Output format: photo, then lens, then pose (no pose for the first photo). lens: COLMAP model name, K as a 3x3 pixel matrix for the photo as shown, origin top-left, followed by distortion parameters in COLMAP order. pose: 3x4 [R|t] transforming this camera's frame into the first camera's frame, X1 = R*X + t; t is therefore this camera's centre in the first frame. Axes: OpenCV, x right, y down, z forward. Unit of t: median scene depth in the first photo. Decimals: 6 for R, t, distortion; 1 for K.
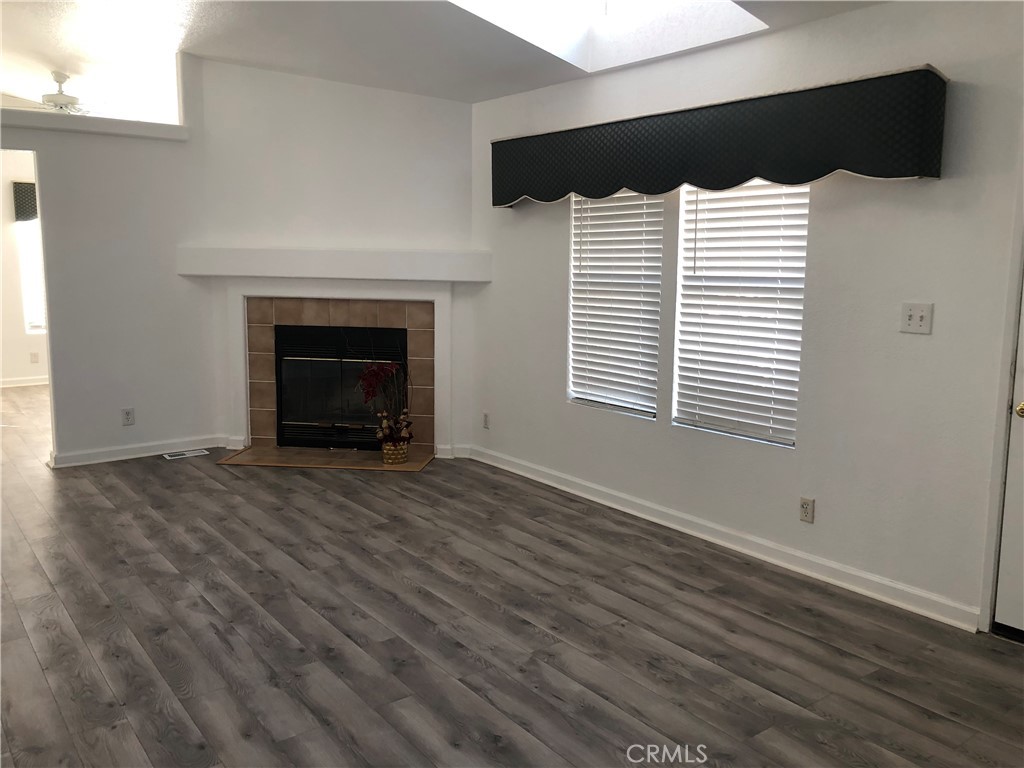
lens RADIAL K [[841.6, 0, 513.7], [0, 841.6, 377.4], [0, 0, 1]] dist [0.031468, -0.034182]
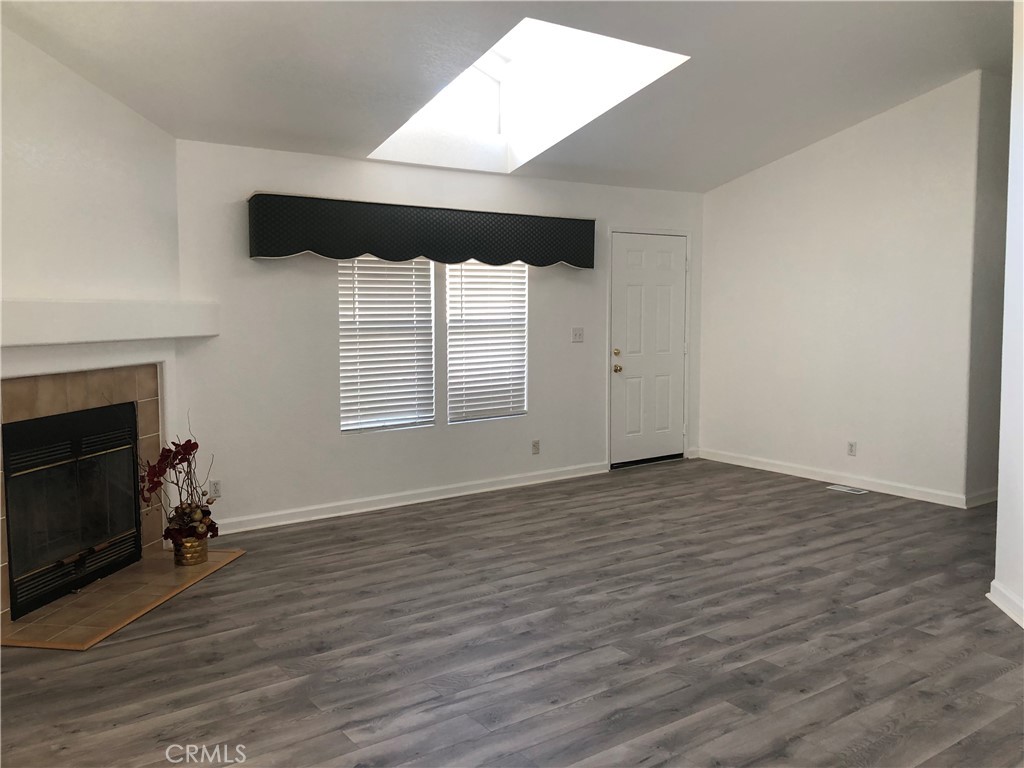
lens RADIAL K [[841.6, 0, 516.9], [0, 841.6, 373.6], [0, 0, 1]] dist [0.031468, -0.034182]
pose [[0.023351, -0.088086, 0.995839, -1.304499], [0.148011, 0.985438, 0.083695, -0.139443], [-0.988710, 0.145441, 0.036049, 0.887537]]
